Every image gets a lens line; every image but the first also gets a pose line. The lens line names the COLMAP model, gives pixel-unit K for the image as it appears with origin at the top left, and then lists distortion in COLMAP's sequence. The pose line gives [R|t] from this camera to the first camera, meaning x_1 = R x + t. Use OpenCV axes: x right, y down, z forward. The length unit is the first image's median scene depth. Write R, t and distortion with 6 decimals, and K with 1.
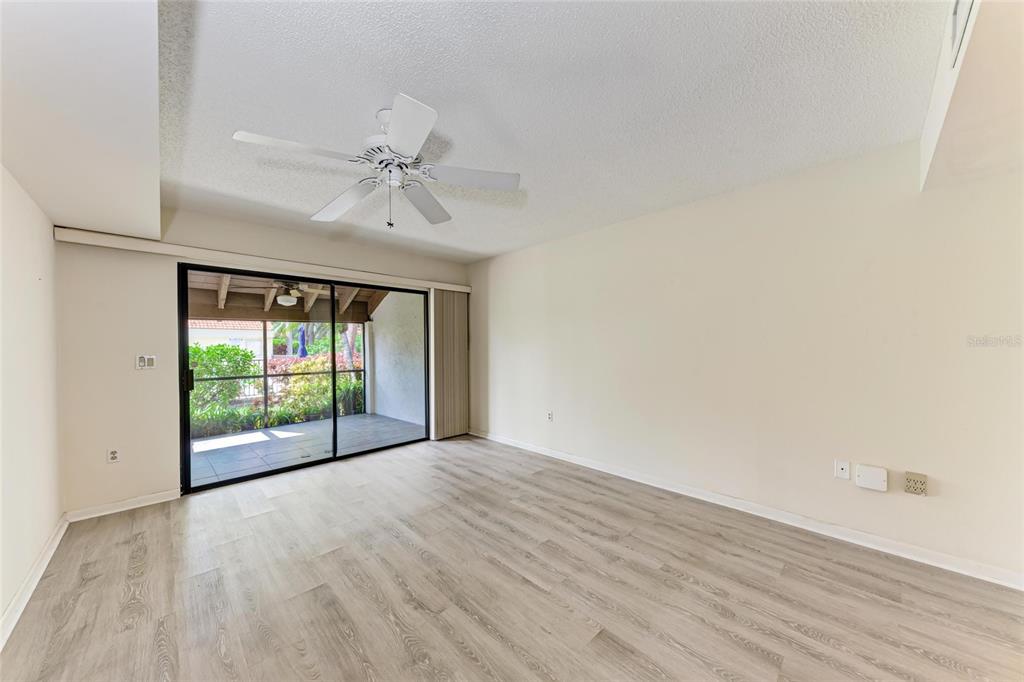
lens RADIAL K [[353.0, 0, 512.8], [0, 353.0, 345.0], [0, 0, 1]] dist [-0.000236, -0.000238]
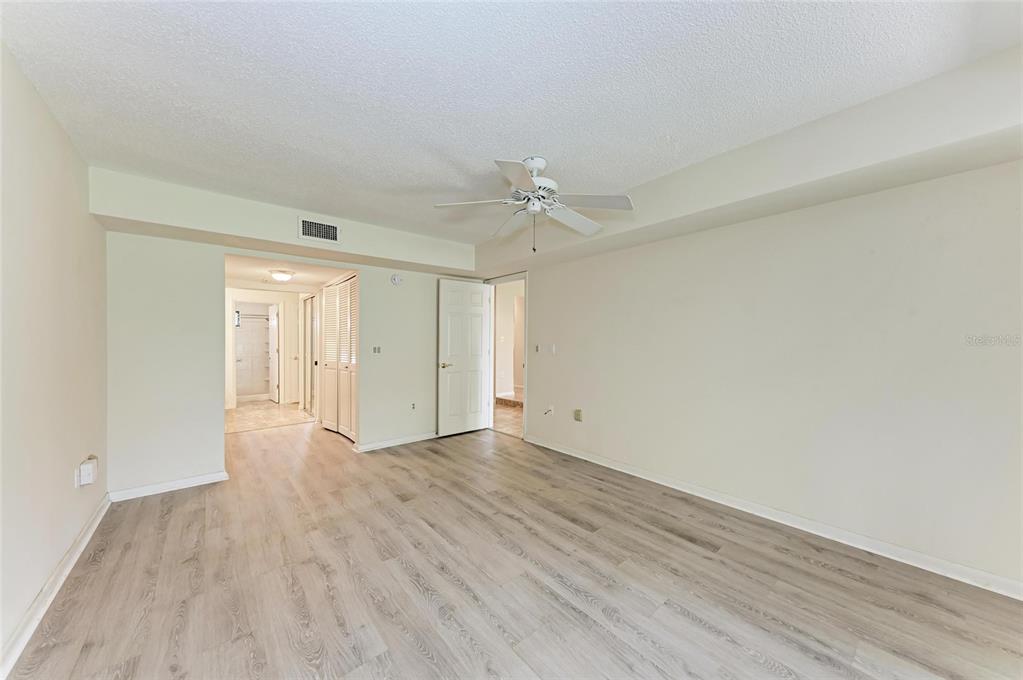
lens RADIAL K [[352.6, 0, 510.8], [0, 352.6, 341.8], [0, 0, 1]] dist [-0.000236, -0.000238]
pose [[-0.997390, 0.011153, 0.071340, -0.307148], [0.011090, 0.999938, -0.001272, 0.009121], [-0.071350, -0.000478, -0.997451, 2.013733]]
